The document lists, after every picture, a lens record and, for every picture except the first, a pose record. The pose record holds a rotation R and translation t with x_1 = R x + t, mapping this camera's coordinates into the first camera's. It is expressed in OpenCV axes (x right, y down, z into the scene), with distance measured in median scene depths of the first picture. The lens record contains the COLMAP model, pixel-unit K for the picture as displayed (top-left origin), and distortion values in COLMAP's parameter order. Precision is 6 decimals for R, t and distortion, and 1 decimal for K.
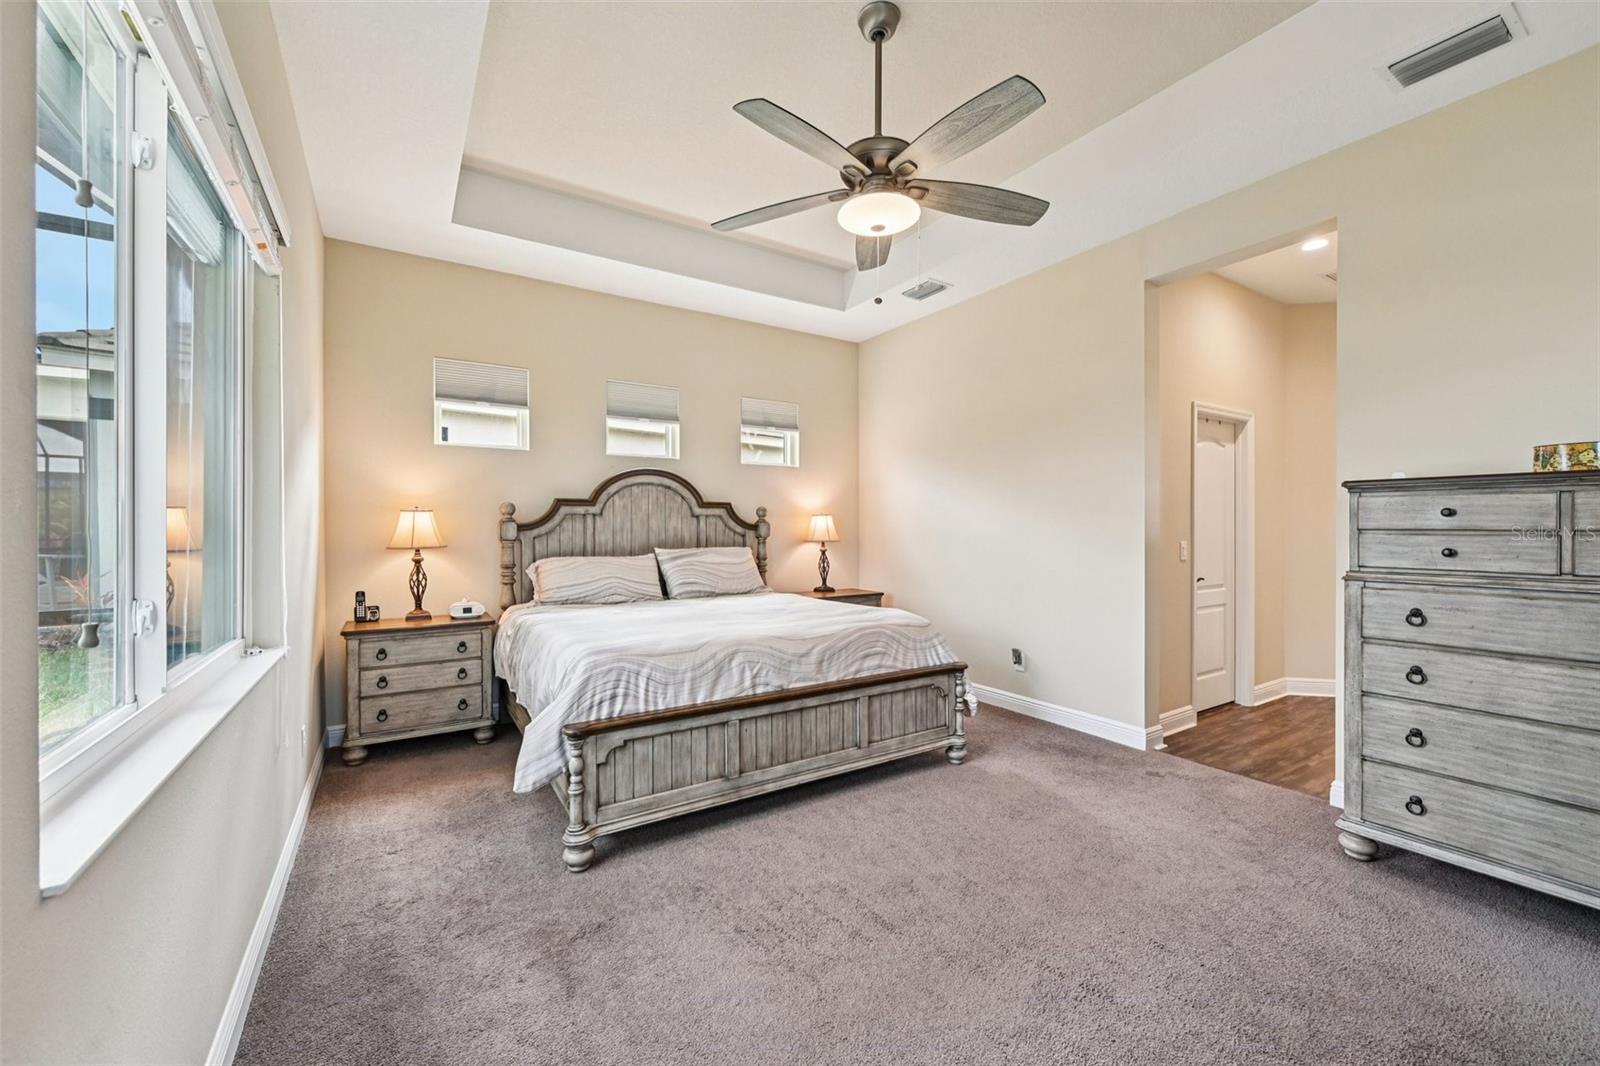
lens RADIAL K [[632.3, 0, 800.2], [0, 632.3, 530.1], [0, 0, 1]] dist [-0.002301, 0.001145]
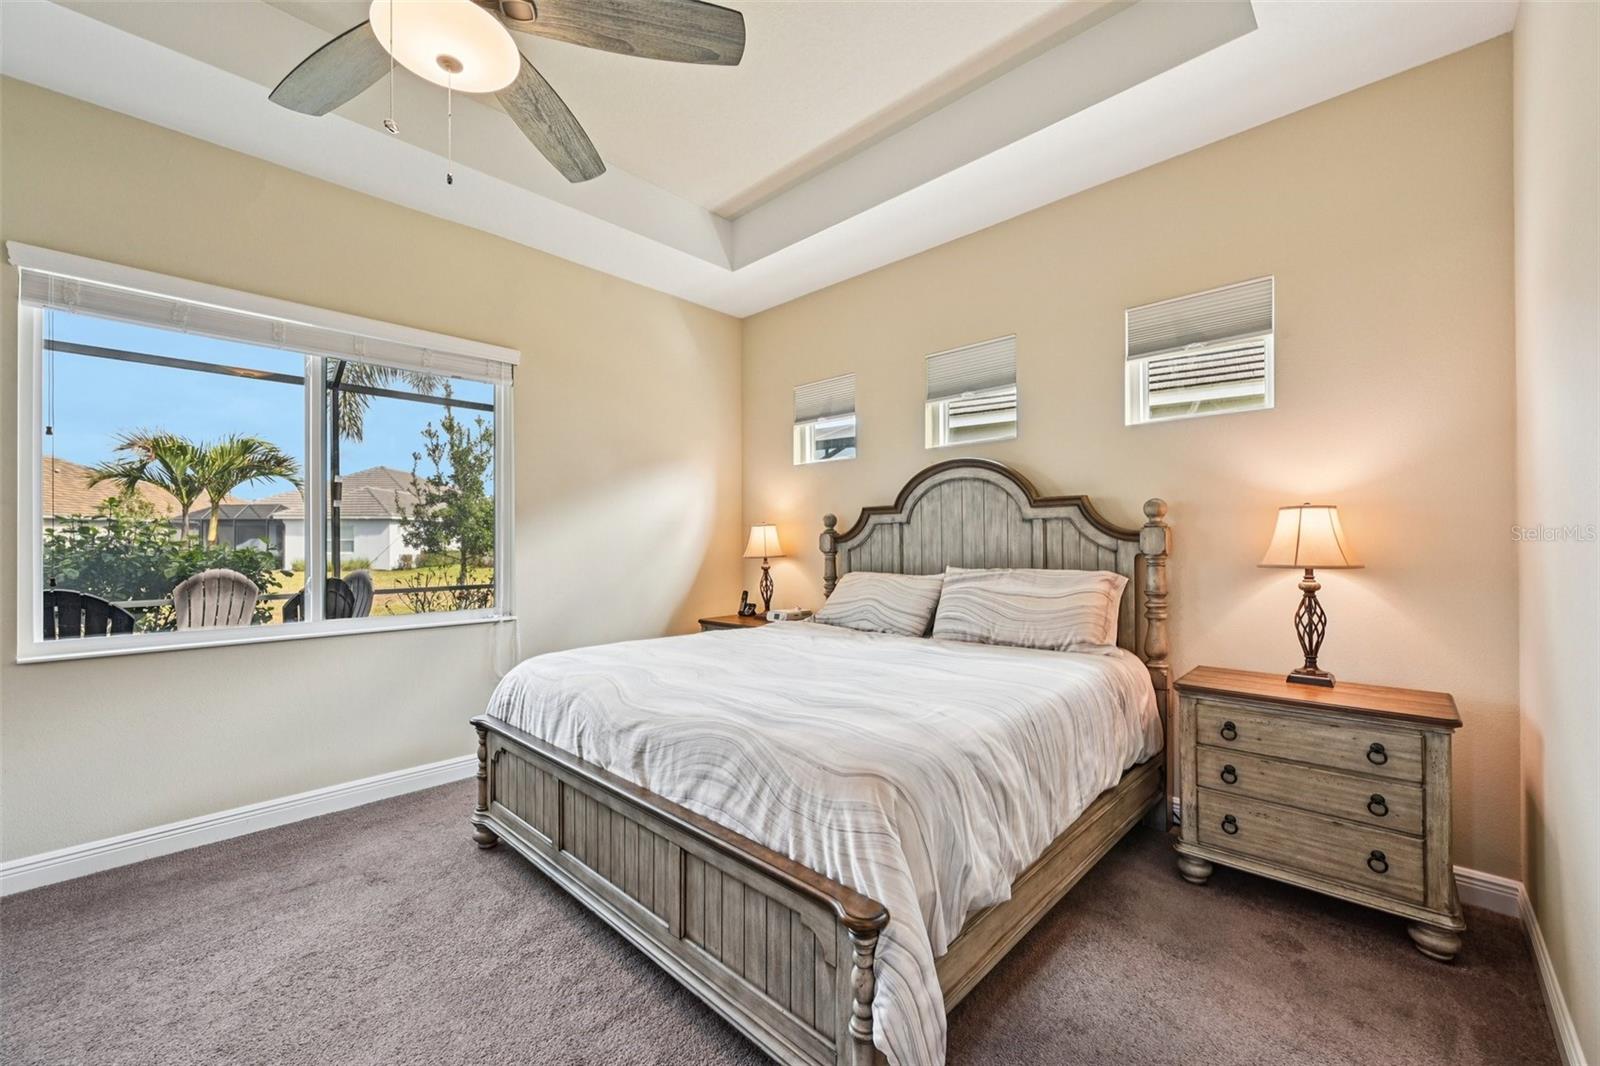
lens RADIAL K [[632.3, 0, 799.9], [0, 632.3, 540.3], [0, 0, 1]] dist [-0.002301, 0.001145]
pose [[0.237375, -0.002782, -0.971414, 0.445329], [0.002672, 0.999994, -0.002211, -0.000446], [0.971414, -0.002071, 0.237381, 0.654382]]
